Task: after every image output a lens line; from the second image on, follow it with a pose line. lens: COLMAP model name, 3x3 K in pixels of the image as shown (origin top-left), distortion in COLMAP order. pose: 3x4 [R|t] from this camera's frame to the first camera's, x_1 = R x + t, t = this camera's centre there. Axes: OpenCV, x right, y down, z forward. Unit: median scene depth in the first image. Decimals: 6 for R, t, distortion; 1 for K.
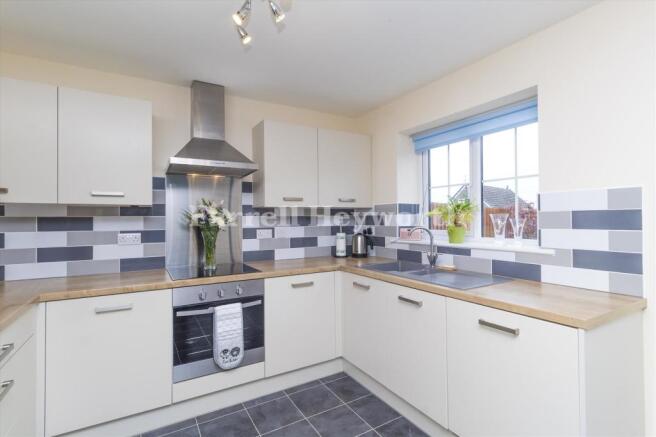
lens RADIAL K [[313.9, 0, 328.0], [0, 313.9, 218.5], [0, 0, 1]] dist [0.000670, -0.000021]
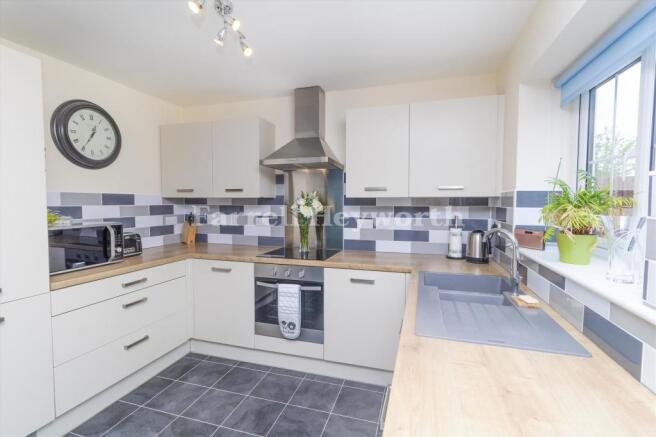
lens RADIAL K [[304.7, 0, 328.0], [0, 304.7, 218.5], [0, 0, 1]] dist [0.004501, 0.000192]
pose [[0.669242, 0.050954, -0.741296, 0.532978], [-0.005881, 0.997978, 0.063287, -0.035224], [0.743022, -0.037995, 0.668188, 0.324952]]
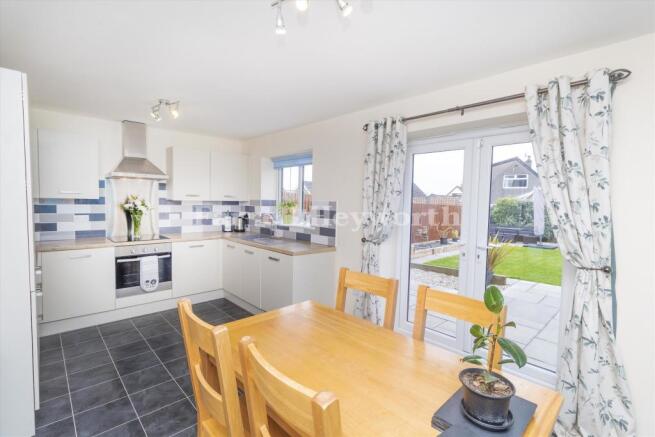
lens RADIAL K [[304.3, 0, 327.5], [0, 304.3, 218.5], [0, 0, 1]] dist [0.004501, 0.000192]
pose [[0.974877, 0.016655, 0.222119, 0.252556], [-0.030401, 0.997818, 0.058614, -0.065299], [-0.220658, -0.063894, 0.973256, -0.802415]]
